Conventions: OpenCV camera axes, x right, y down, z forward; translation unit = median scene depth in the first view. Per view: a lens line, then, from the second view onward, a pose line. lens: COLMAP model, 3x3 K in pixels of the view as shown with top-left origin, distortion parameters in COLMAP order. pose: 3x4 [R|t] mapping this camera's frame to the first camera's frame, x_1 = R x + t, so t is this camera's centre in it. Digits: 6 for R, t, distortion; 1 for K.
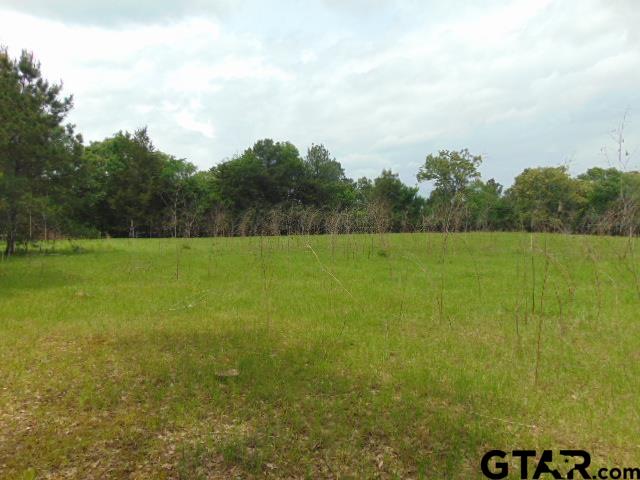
lens RADIAL K [[514.1, 0, 320.0], [0, 514.1, 240.0], [0, 0, 1]] dist [0.001583, 0.002448]
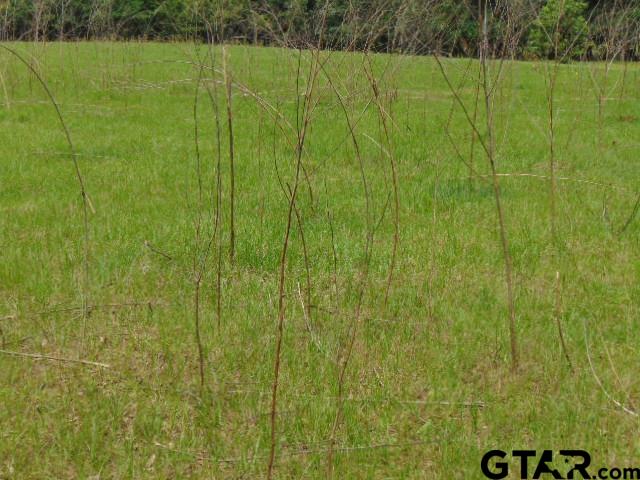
lens RADIAL K [[1118.3, 0, 320.0], [0, 1118.3, 240.0], [0, 0, 1]] dist [0.025197, 0.028305]
pose [[0.881932, -0.073173, 0.465662, 0.073083], [-0.001903, 0.987317, 0.158749, -0.001589], [-0.471372, -0.140892, 0.870608, 0.206341]]
